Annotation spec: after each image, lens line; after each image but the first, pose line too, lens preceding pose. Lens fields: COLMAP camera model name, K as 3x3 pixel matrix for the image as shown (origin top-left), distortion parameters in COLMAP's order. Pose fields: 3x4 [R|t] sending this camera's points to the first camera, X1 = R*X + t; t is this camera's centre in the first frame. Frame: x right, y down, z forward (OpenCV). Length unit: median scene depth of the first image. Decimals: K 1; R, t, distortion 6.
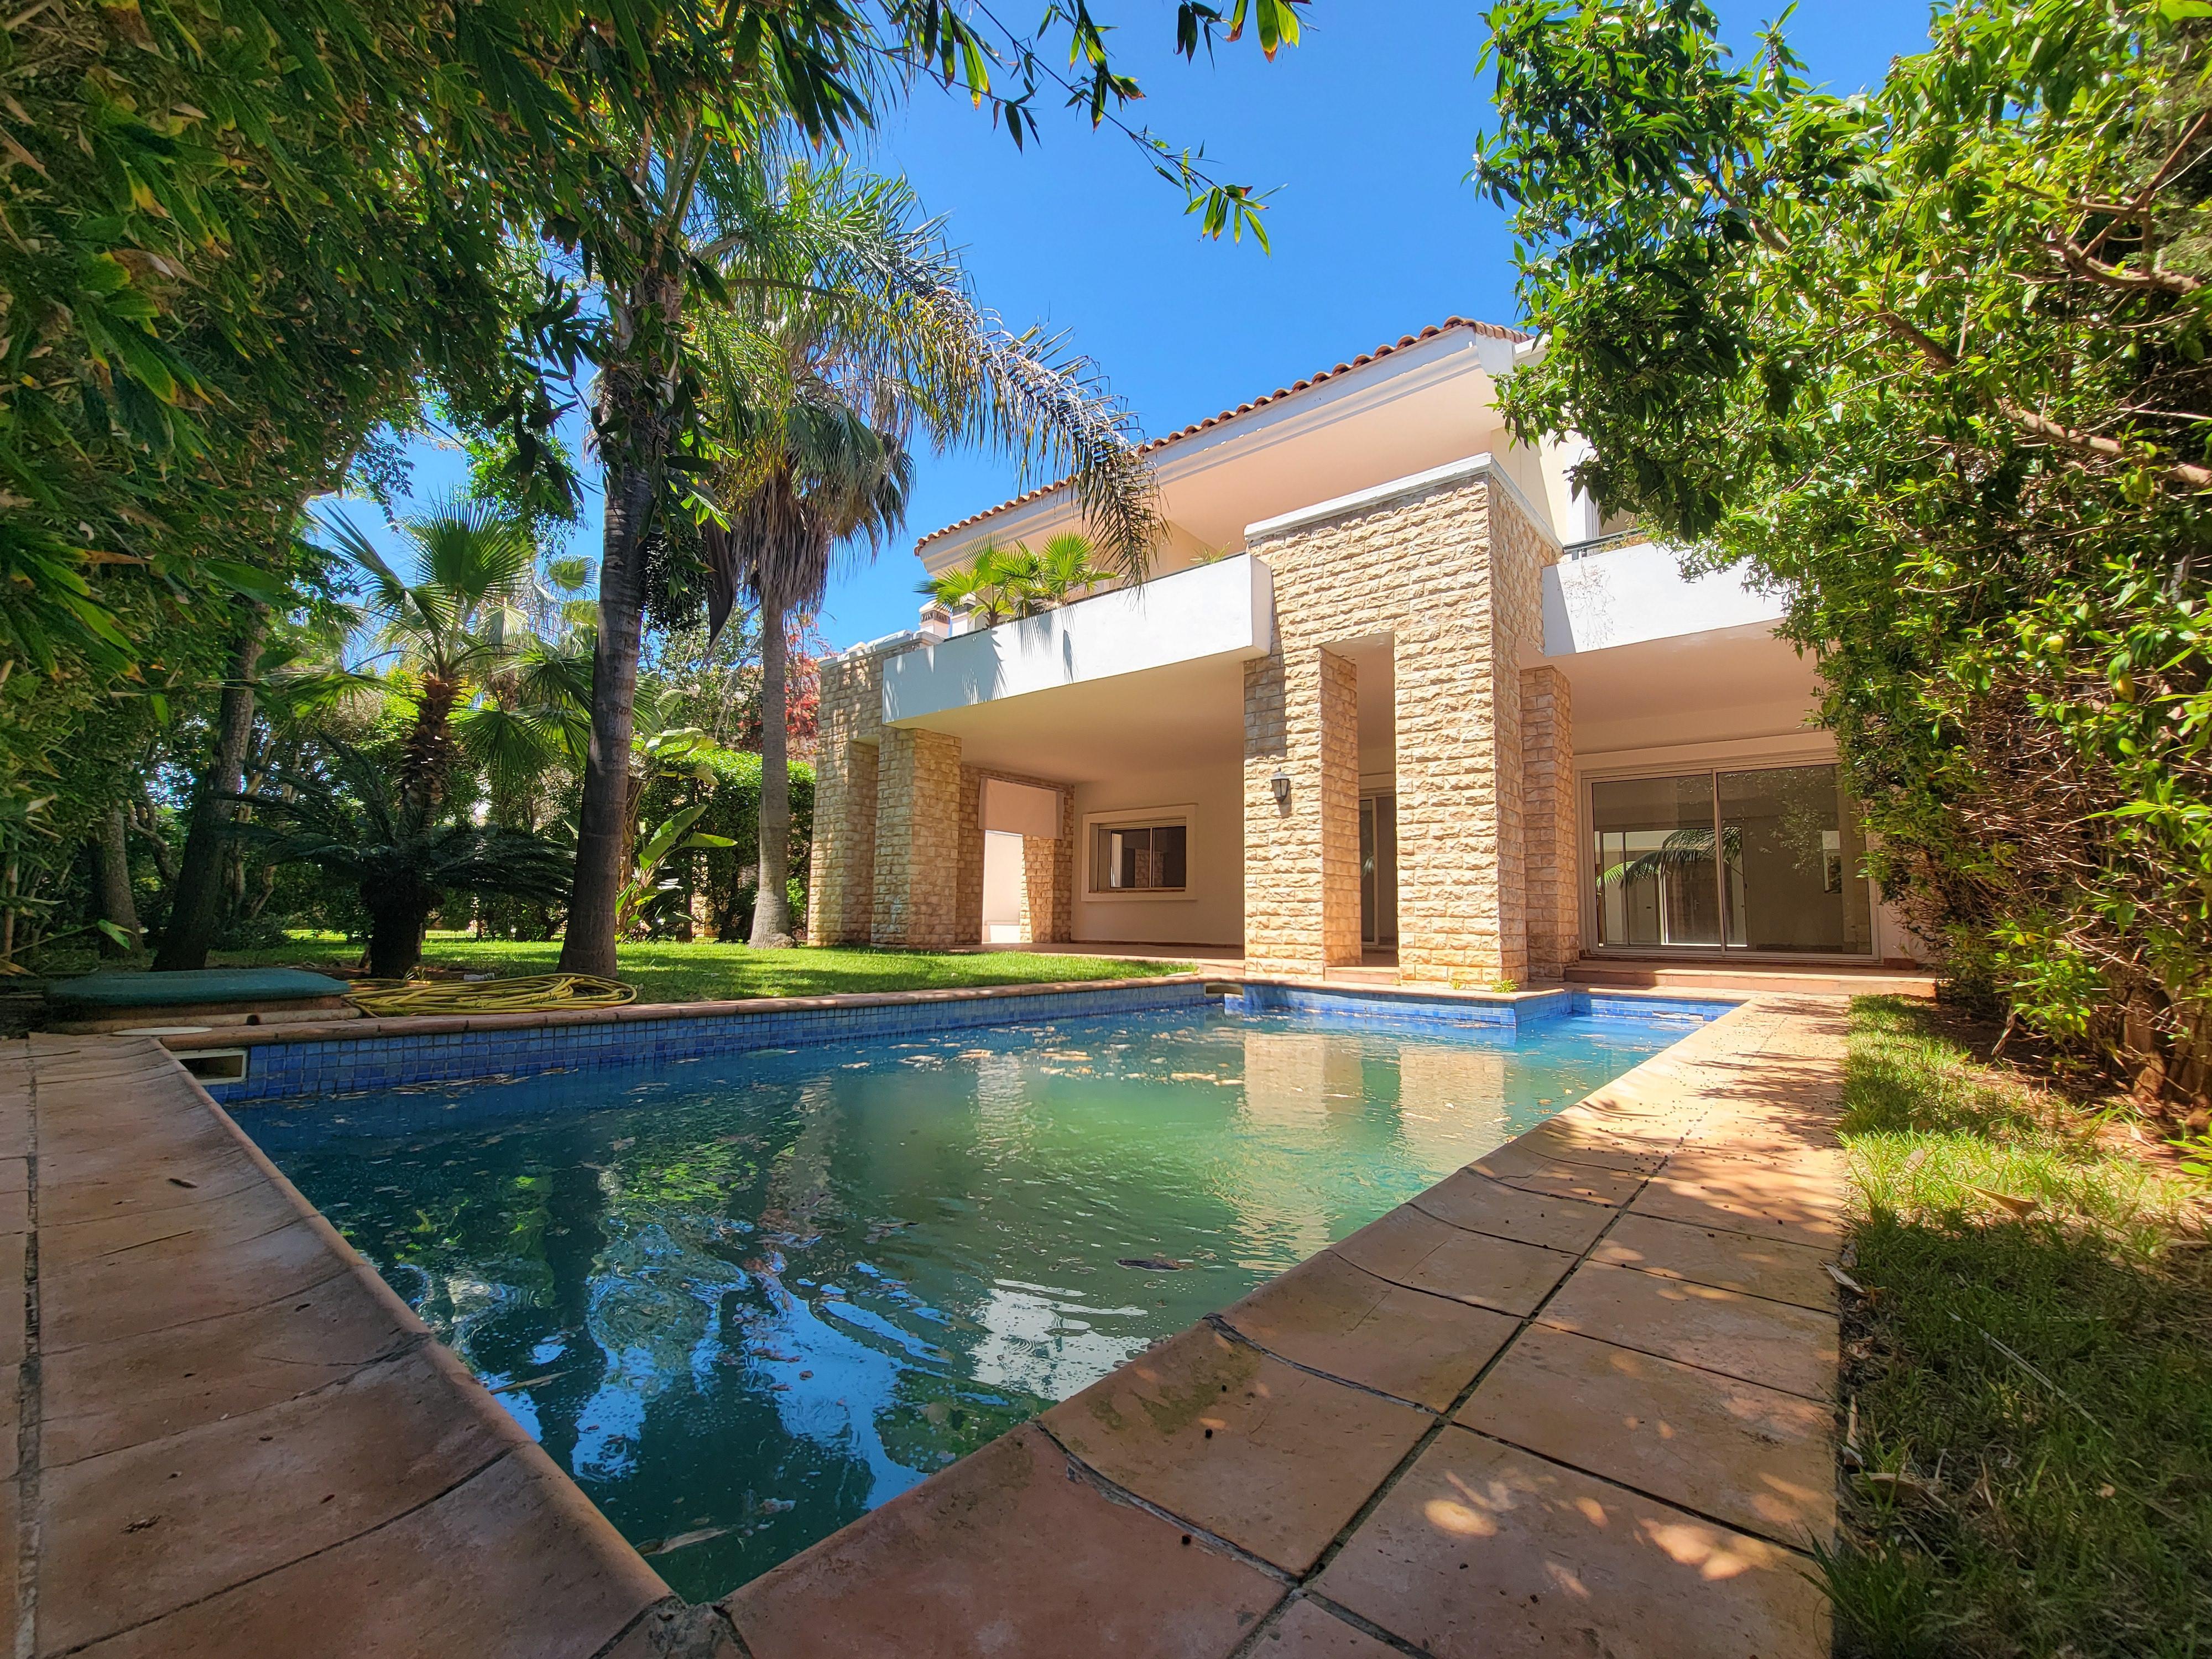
lens RADIAL K [[898.8, 0, 1105.8], [0, 898.8, 828.8], [0, 0, 1]] dist [-0.000714, -0.000021]
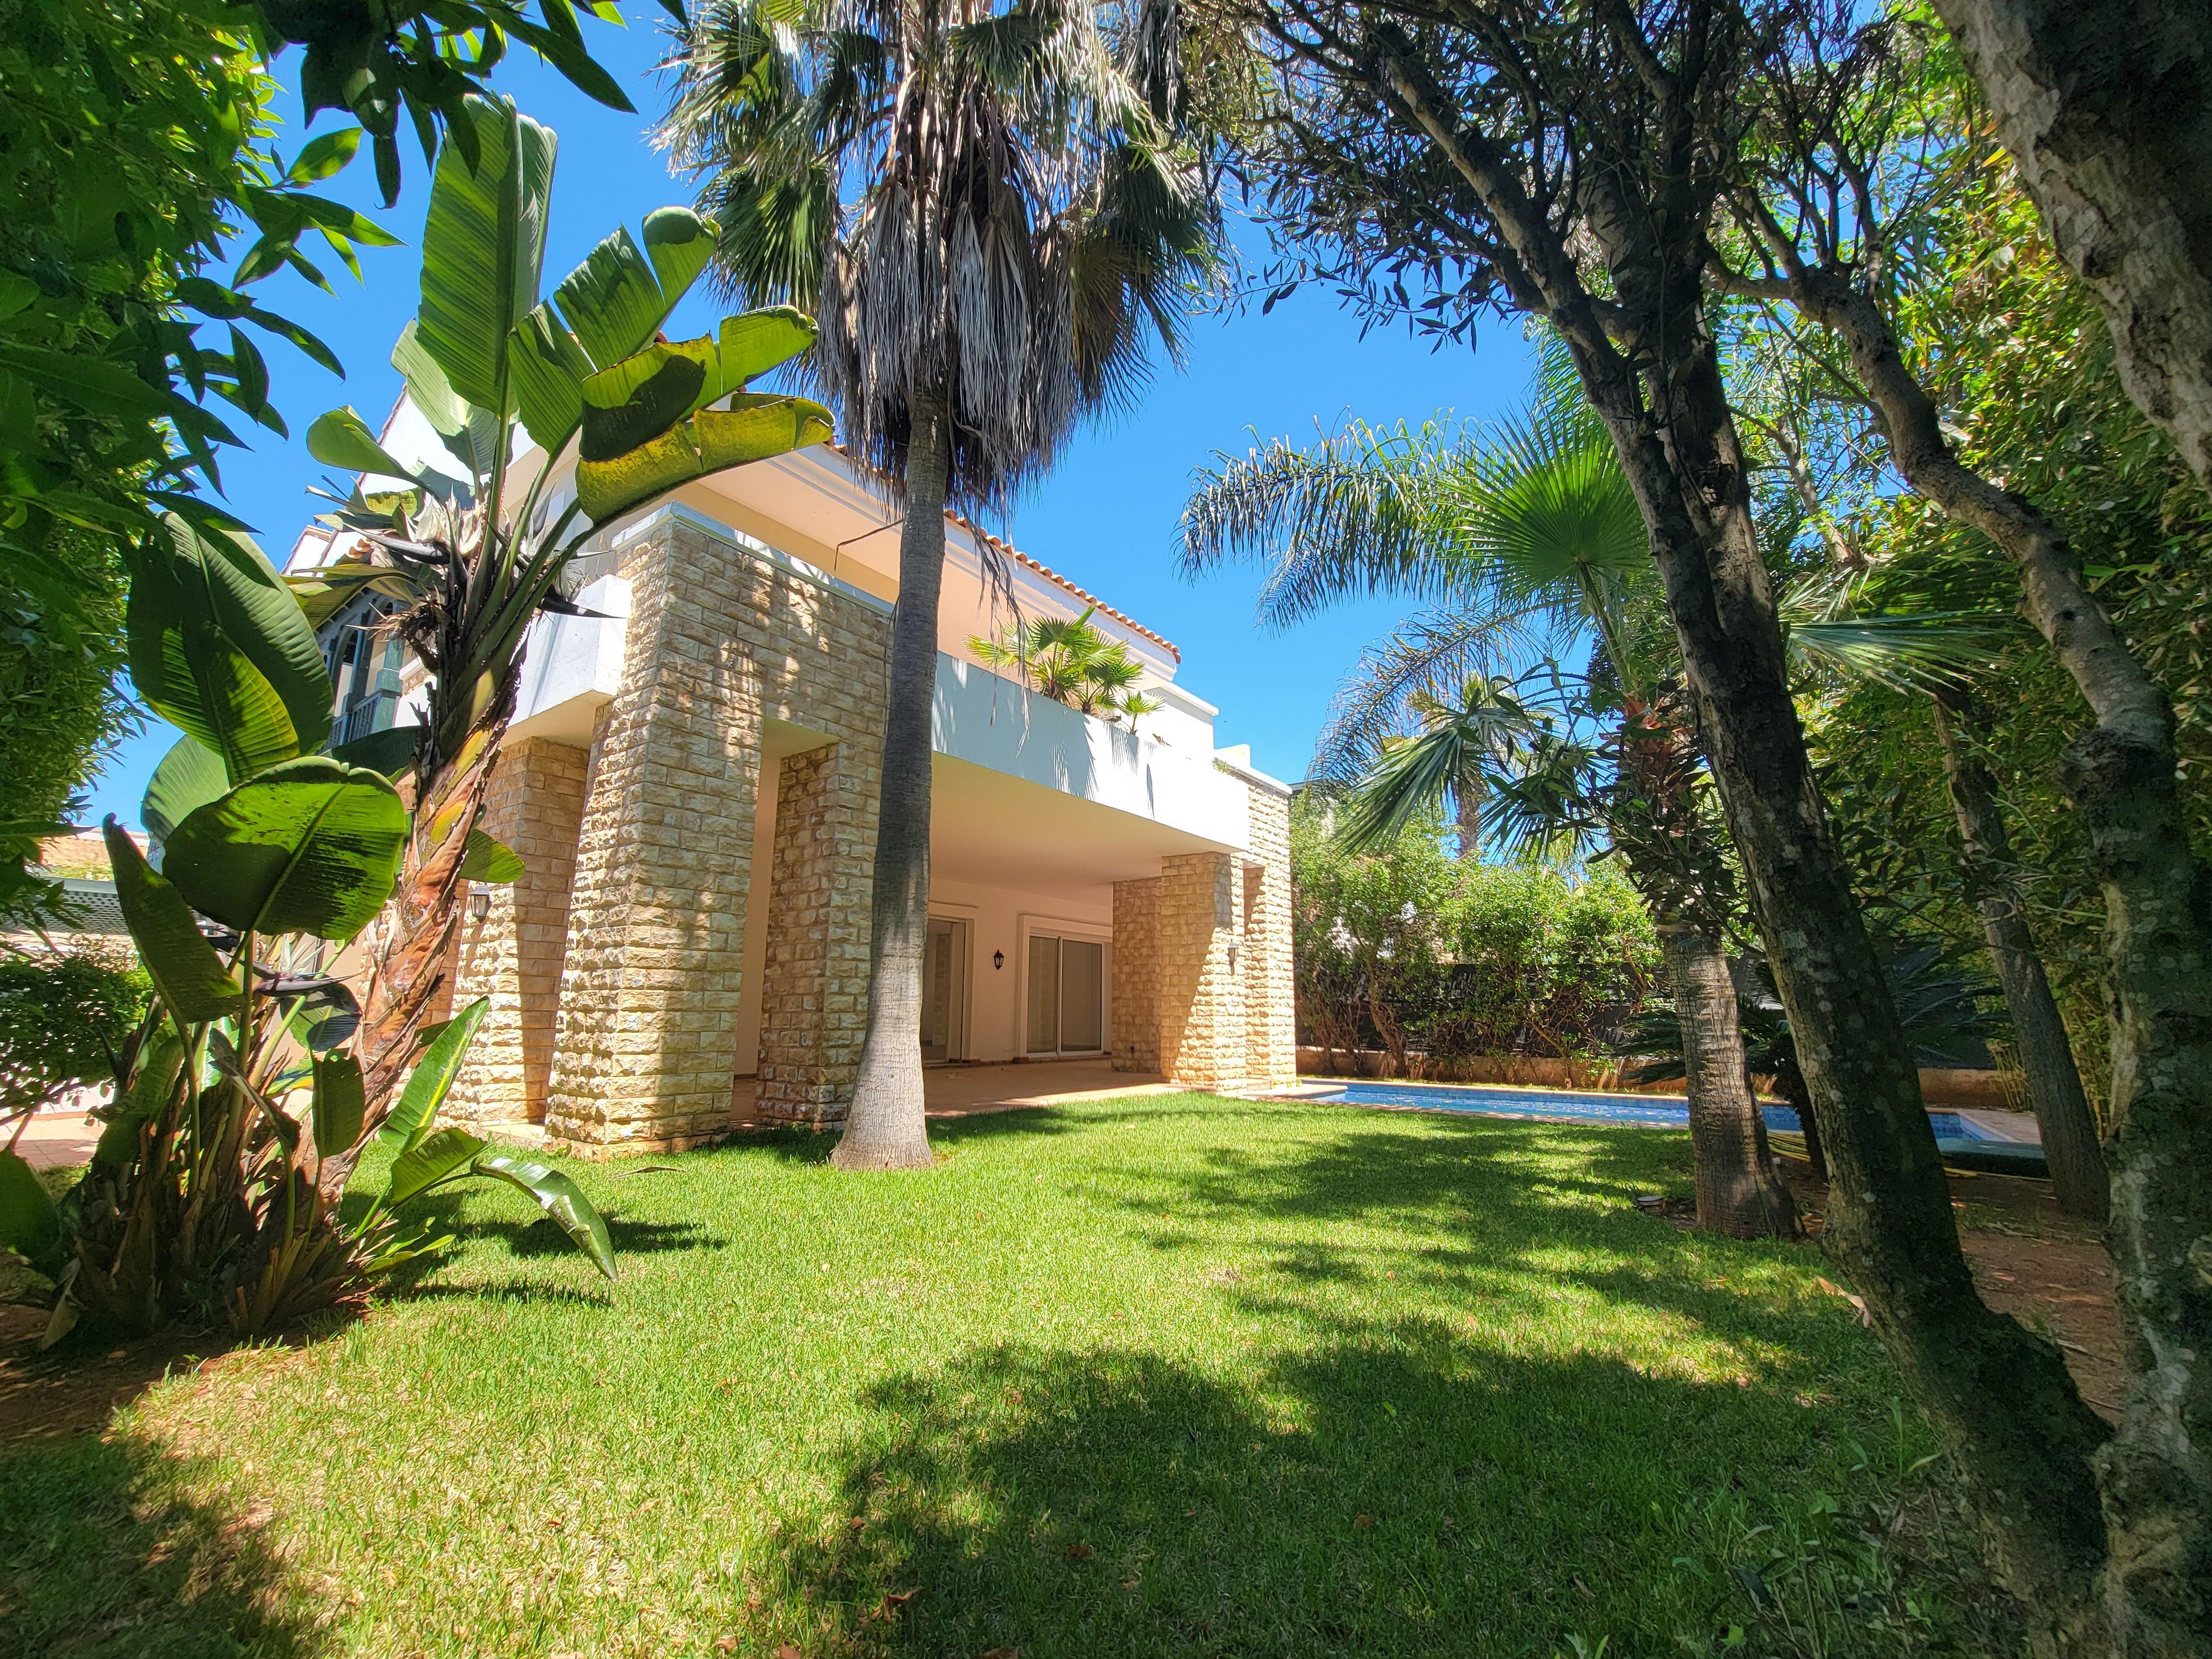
lens RADIAL K [[898.8, 0, 1105.2], [0, 898.8, 837.2], [0, 0, 1]] dist [-0.000714, -0.000021]
pose [[-0.048713, 0.186175, 0.981308, -0.794459], [-0.109474, 0.975560, -0.190519, 0.042710], [-0.992795, -0.116709, -0.027141, 0.838248]]
